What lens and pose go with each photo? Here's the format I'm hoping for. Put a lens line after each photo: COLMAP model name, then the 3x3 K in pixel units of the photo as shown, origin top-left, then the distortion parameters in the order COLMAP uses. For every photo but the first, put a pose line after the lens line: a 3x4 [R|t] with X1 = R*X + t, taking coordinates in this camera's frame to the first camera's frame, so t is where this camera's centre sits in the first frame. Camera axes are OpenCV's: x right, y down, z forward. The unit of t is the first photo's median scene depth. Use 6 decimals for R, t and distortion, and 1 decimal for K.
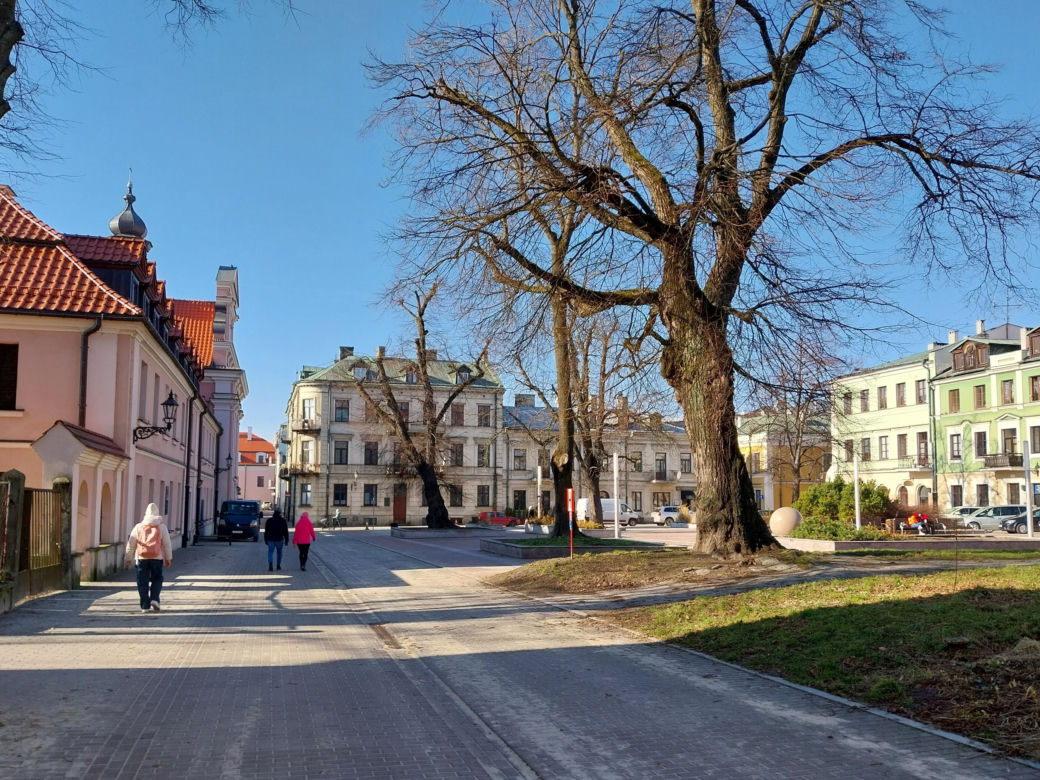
lens RADIAL K [[885.9, 0, 501.4], [0, 885.9, 425.8], [0, 0, 1]] dist [0.063216, -0.088096]
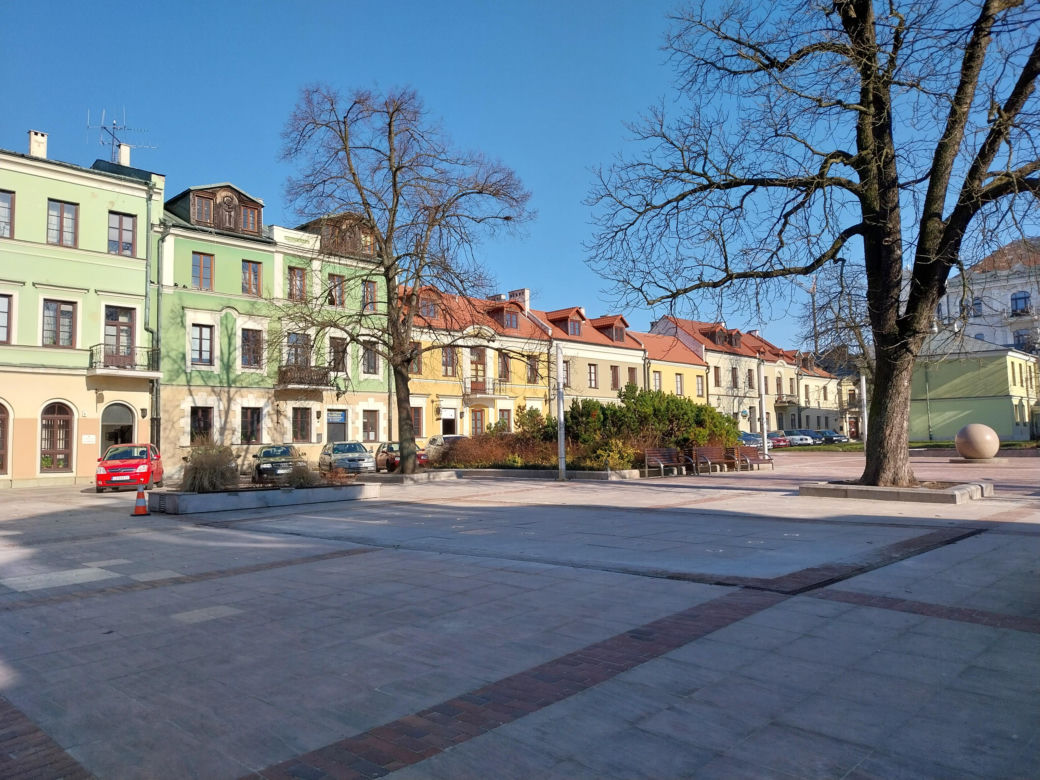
lens RADIAL K [[778.6, 0, 511.7], [0, 778.6, 380.2], [0, 0, 1]] dist [0.062304, -0.089744]
pose [[-0.510480, 0.078283, 0.856319, -0.054250], [-0.054508, 0.990899, -0.123080, 0.088237], [-0.858161, -0.109506, -0.501566, 0.930787]]
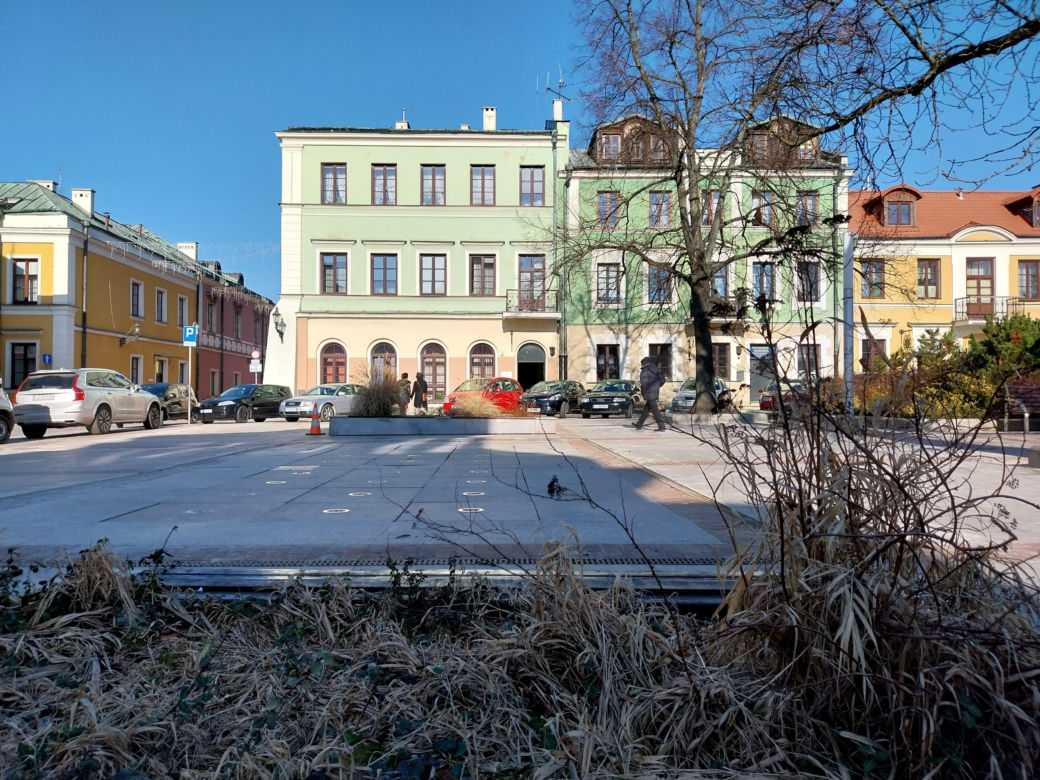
lens RADIAL K [[778.6, 0, 503.9], [0, 778.6, 387.3], [0, 0, 1]] dist [0.062304, -0.089744]
pose [[0.240292, 0.009218, 0.970657, -0.033118], [-0.080893, 0.996667, 0.010560, 0.082579], [-0.967324, -0.081057, 0.240237, 0.800363]]
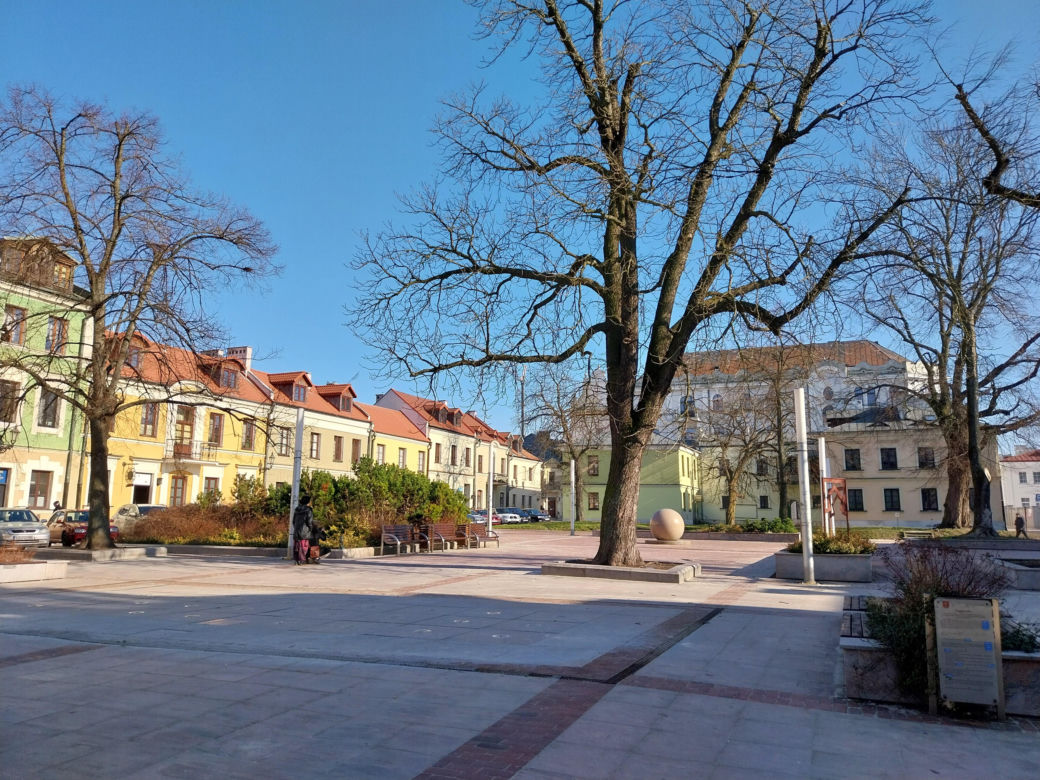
lens RADIAL K [[778.6, 0, 527.9], [0, 778.6, 382.4], [0, 0, 1]] dist [0.062304, -0.089744]
pose [[-0.799462, 0.093702, 0.593364, -0.040992], [-0.060642, 0.970125, -0.234905, 0.088185], [-0.597649, -0.223780, -0.769895, 0.936061]]
